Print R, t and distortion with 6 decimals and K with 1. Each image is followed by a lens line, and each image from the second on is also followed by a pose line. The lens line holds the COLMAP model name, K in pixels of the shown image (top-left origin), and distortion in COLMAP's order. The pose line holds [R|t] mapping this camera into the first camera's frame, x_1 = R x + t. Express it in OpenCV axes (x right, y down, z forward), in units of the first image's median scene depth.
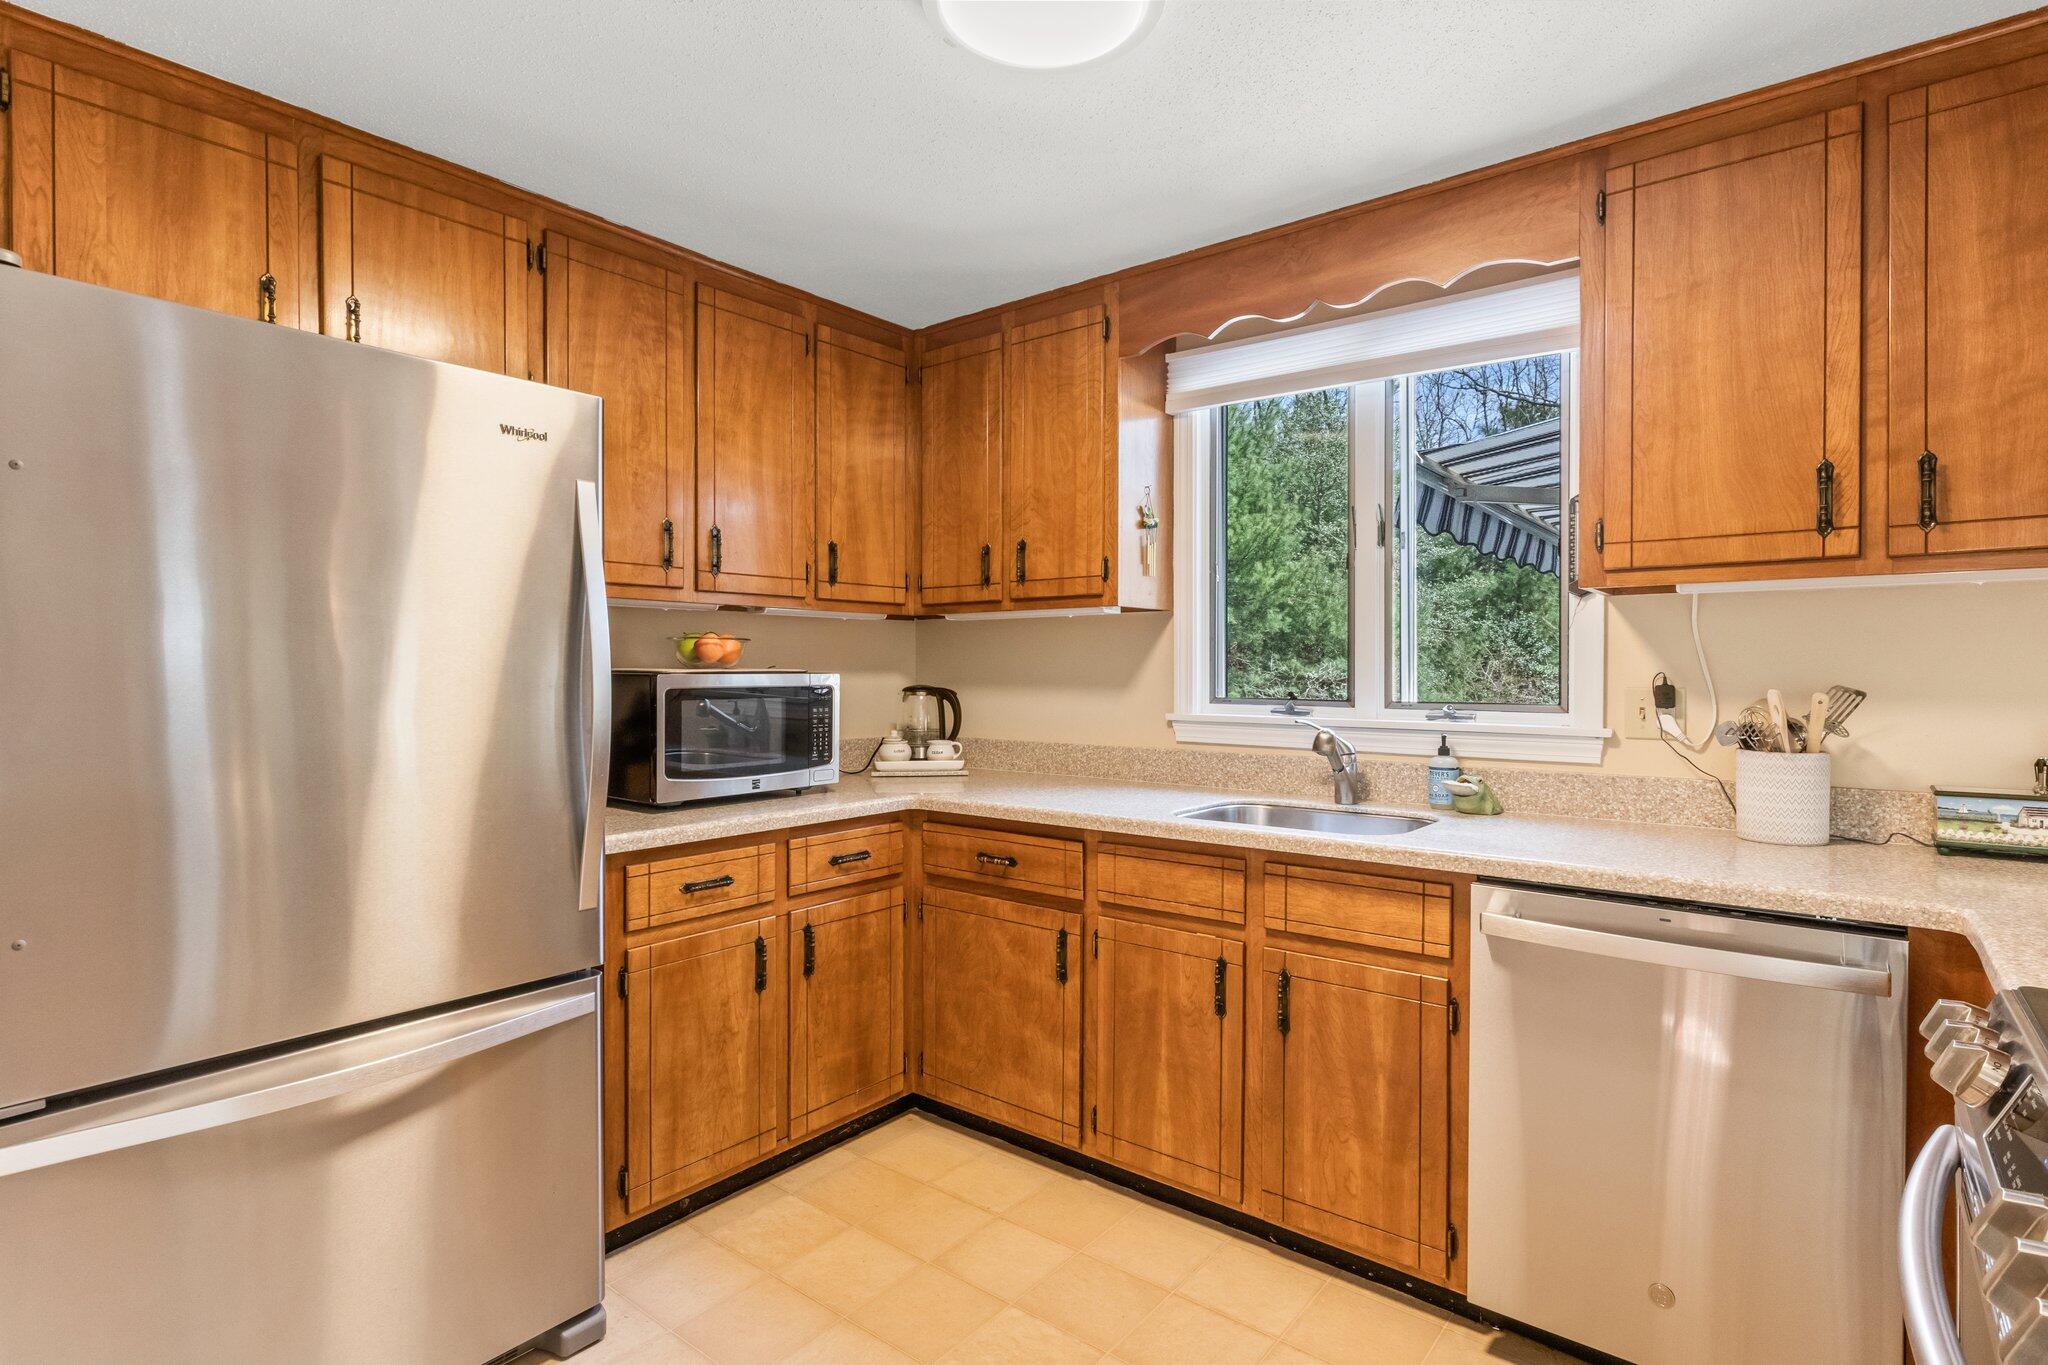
lens RADIAL K [[1023.4, 0, 1009.0], [0, 1023.4, 666.2], [0, 0, 1]] dist [0.003991, -0.001989]
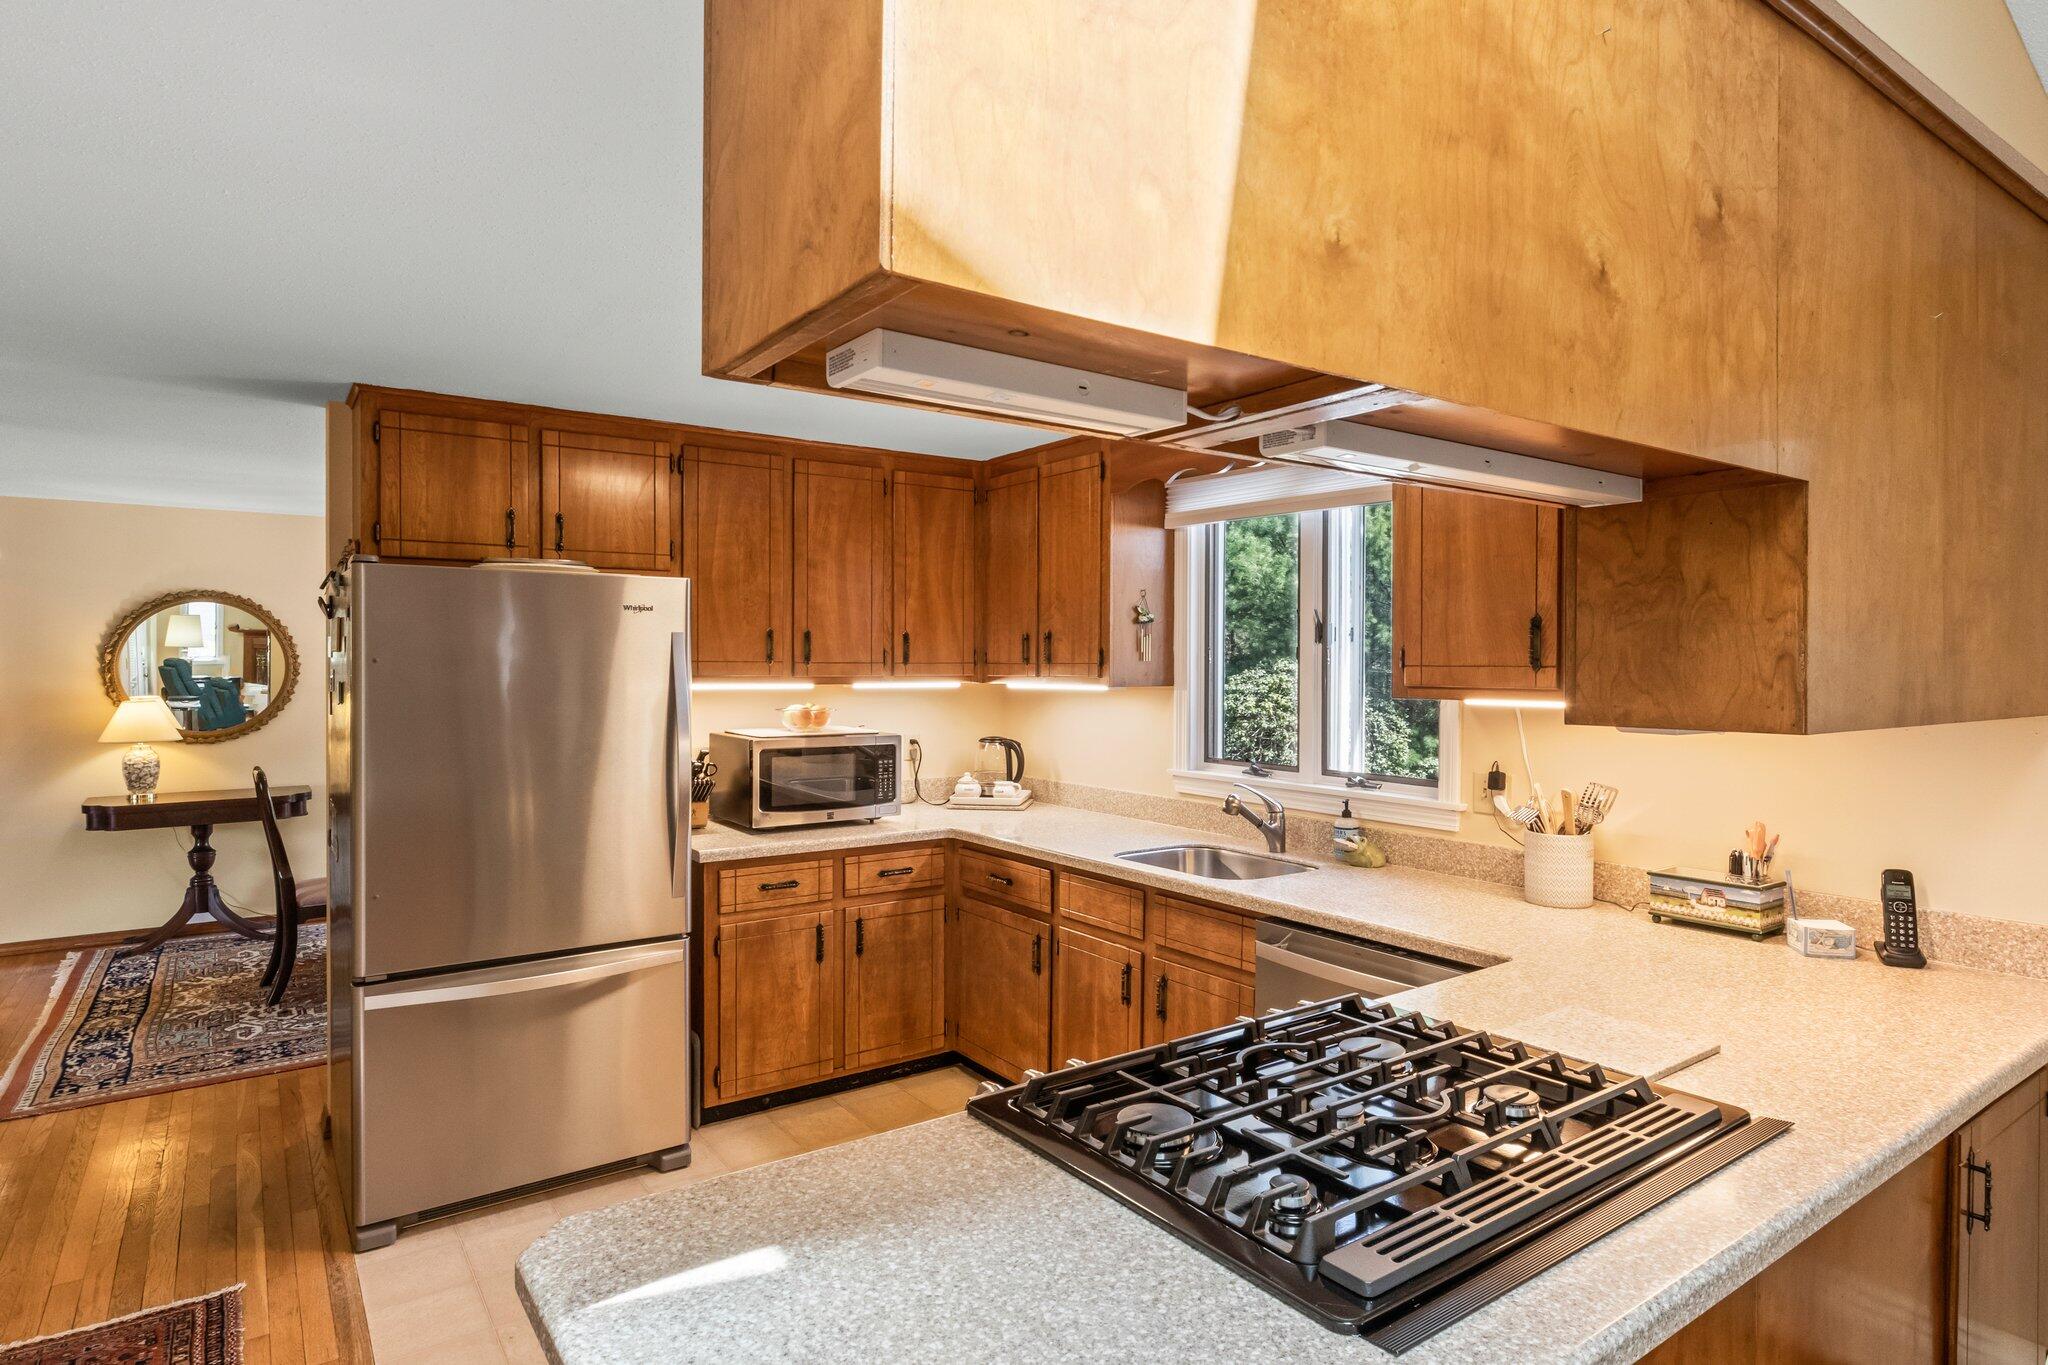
lens RADIAL K [[1047.8, 0, 1039.2], [0, 1047.8, 679.8], [0, 0, 1]] dist [0.002323, -0.003396]
pose [[0.972874, 0.015366, -0.230825, 0.369057], [-0.012968, 0.999845, 0.011903, -0.094007], [0.230972, -0.008587, 0.972923, -0.335574]]
